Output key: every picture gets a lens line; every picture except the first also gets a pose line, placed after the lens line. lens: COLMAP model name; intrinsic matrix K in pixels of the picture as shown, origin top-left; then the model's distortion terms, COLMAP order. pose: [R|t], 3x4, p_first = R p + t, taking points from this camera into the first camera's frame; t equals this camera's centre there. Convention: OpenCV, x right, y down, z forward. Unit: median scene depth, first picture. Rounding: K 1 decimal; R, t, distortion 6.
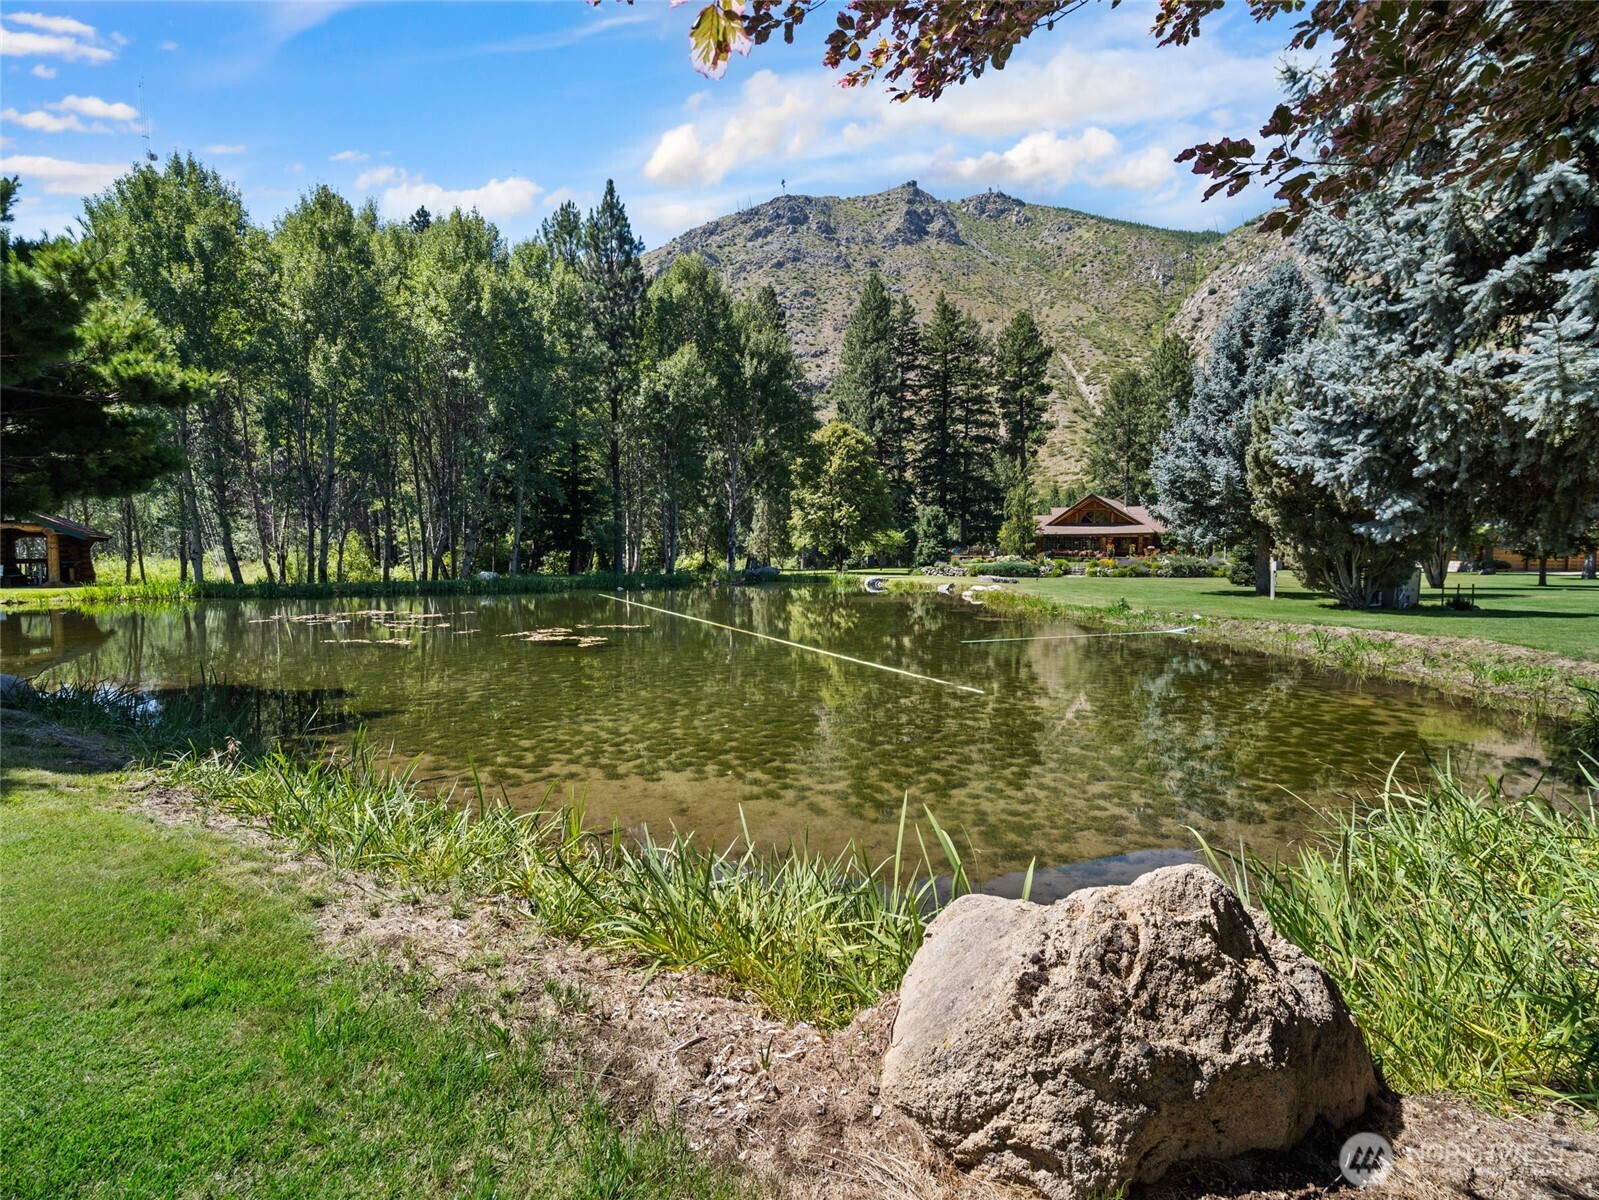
lens RADIAL K [[733.1, 0, 797.8], [0, 733.1, 595.8], [0, 0, 1]] dist [-0.001403, -0.000049]
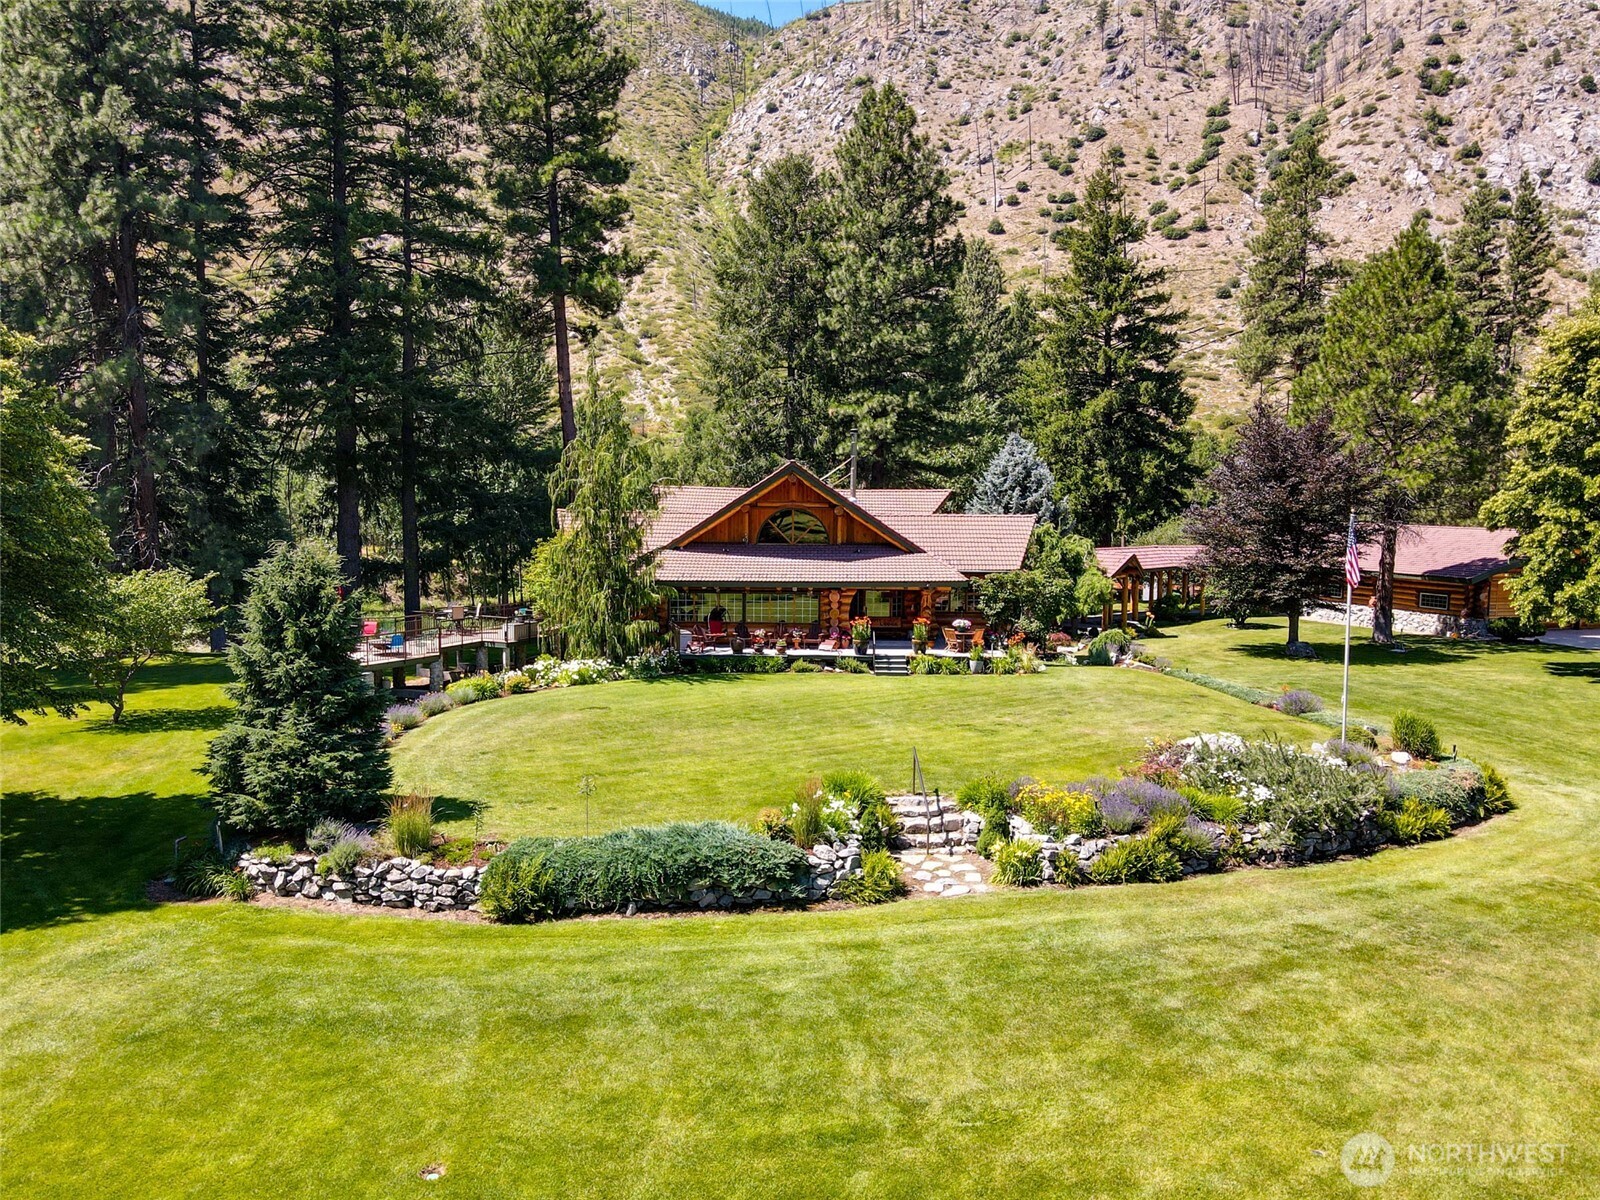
lens RADIAL K [[1169.0, 0, 794.7], [0, 1169.0, 612.5], [0, 0, 1]] dist [0.010670, 0.001705]
pose [[0.851955, -0.046440, 0.521552, 0.083712], [0.024797, 0.998520, 0.048404, -0.073578], [-0.523028, -0.028306, 0.851845, 0.405098]]
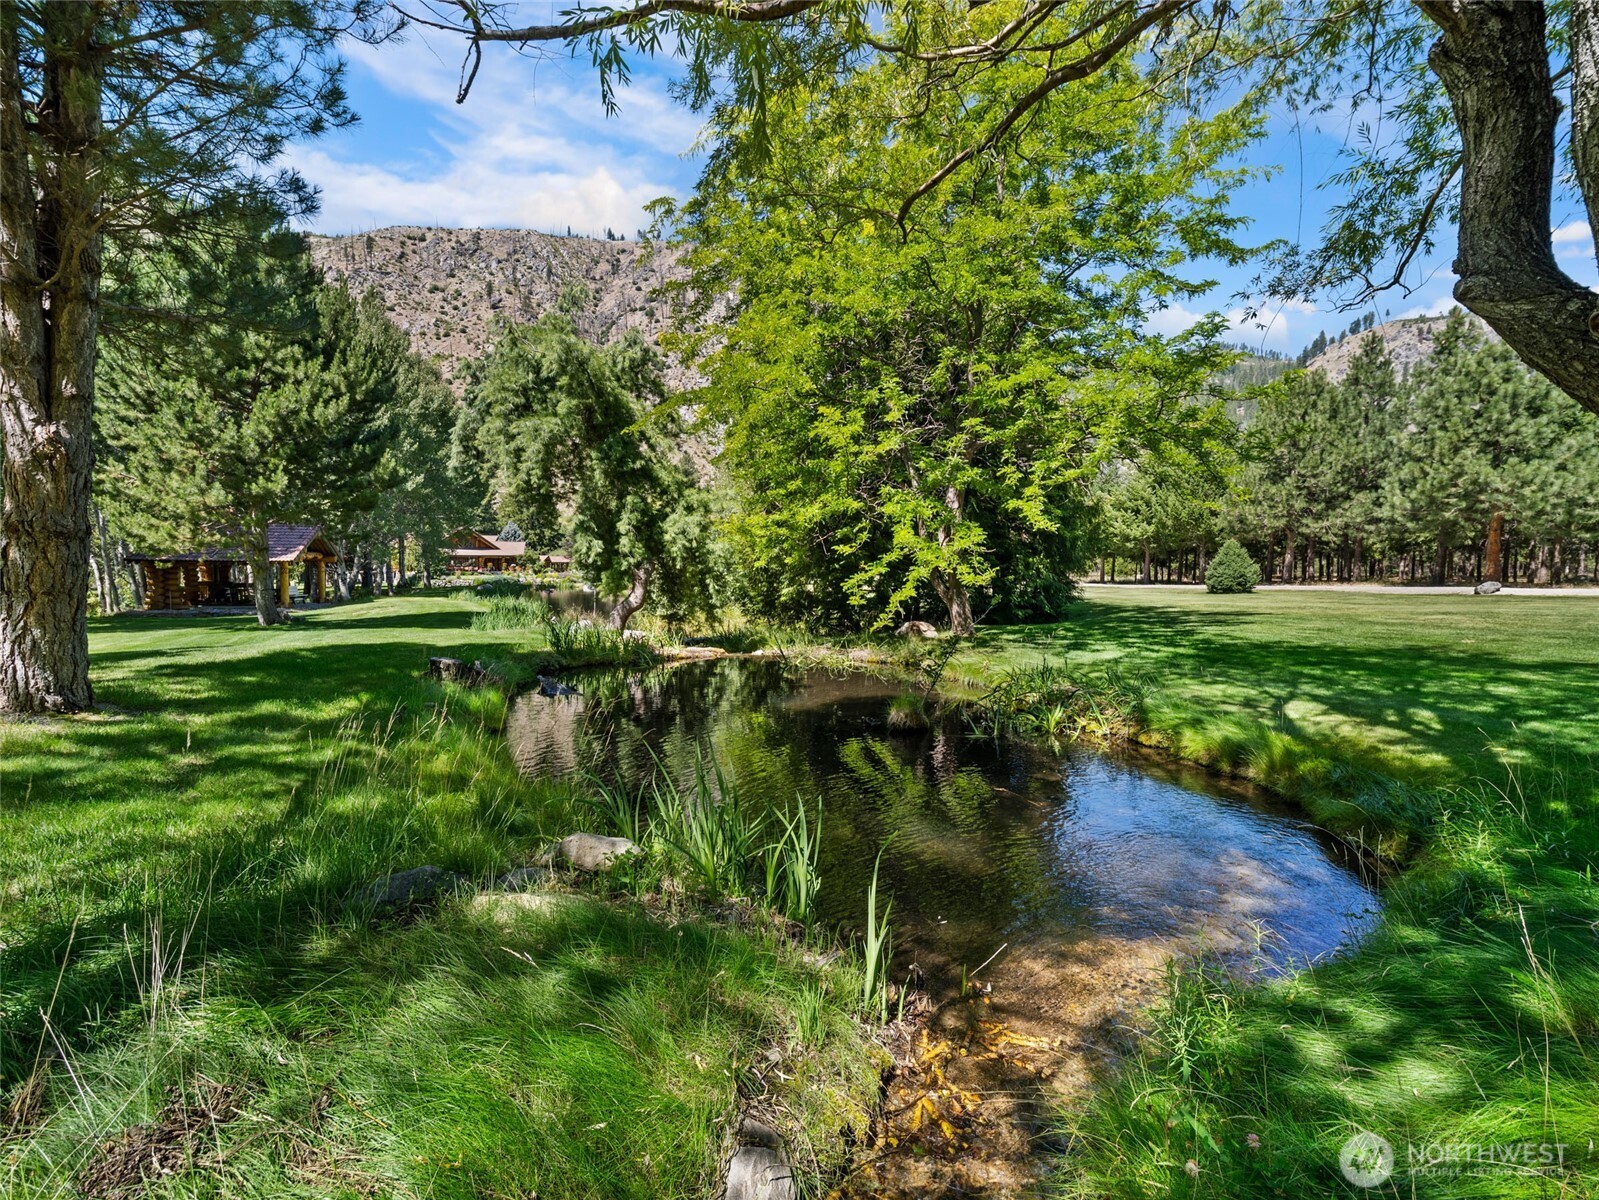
lens RADIAL K [[733.1, 0, 799.2], [0, 733.1, 602.8], [0, 0, 1]] dist [-0.001403, -0.000049]
pose [[0.357755, -0.041893, 0.932875, -0.525024], [0.046265, 0.998562, 0.027100, -0.002731], [-0.932669, 0.033464, 0.359179, -0.066641]]
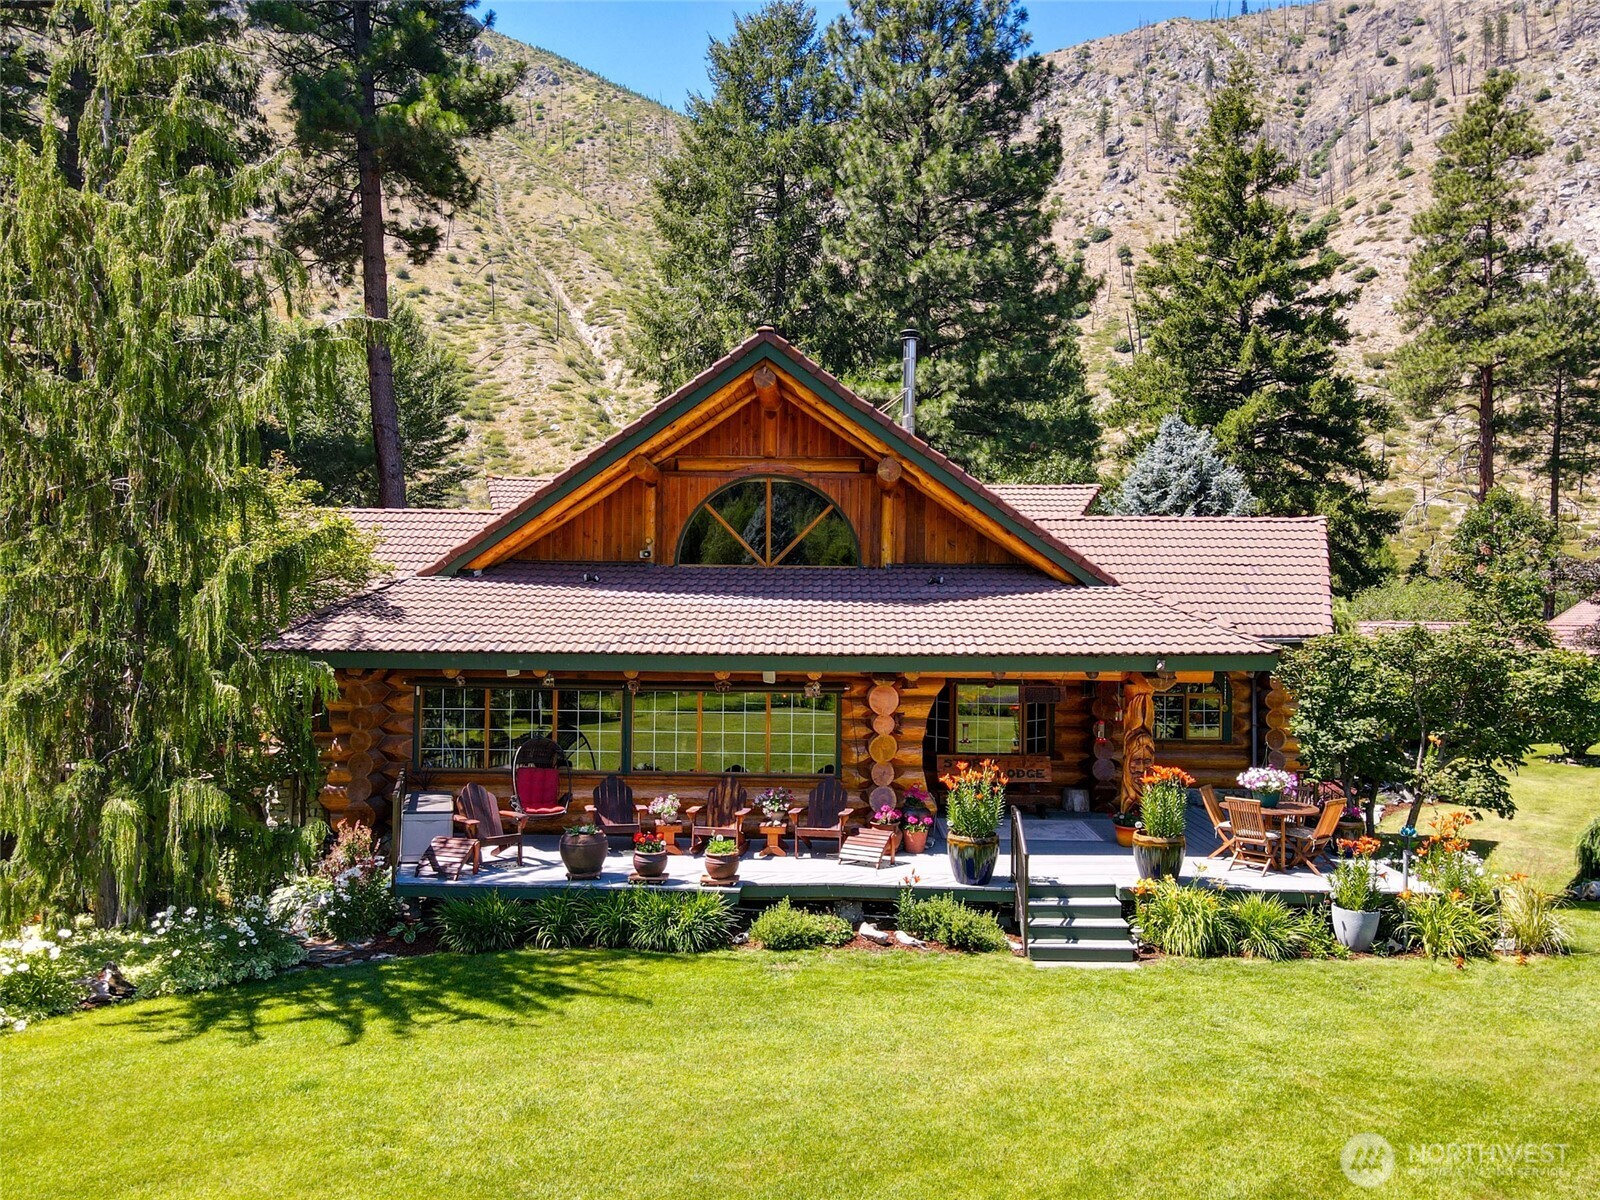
lens RADIAL K [[1169.0, 0, 790.0], [0, 1169.0, 595.5], [0, 0, 1]] dist [0.010670, 0.001705]
pose [[0.853631, 0.012738, 0.520722, 0.229455], [0.023730, 0.997712, -0.063308, -0.062469], [-0.520337, 0.066398, 0.851376, 0.637002]]
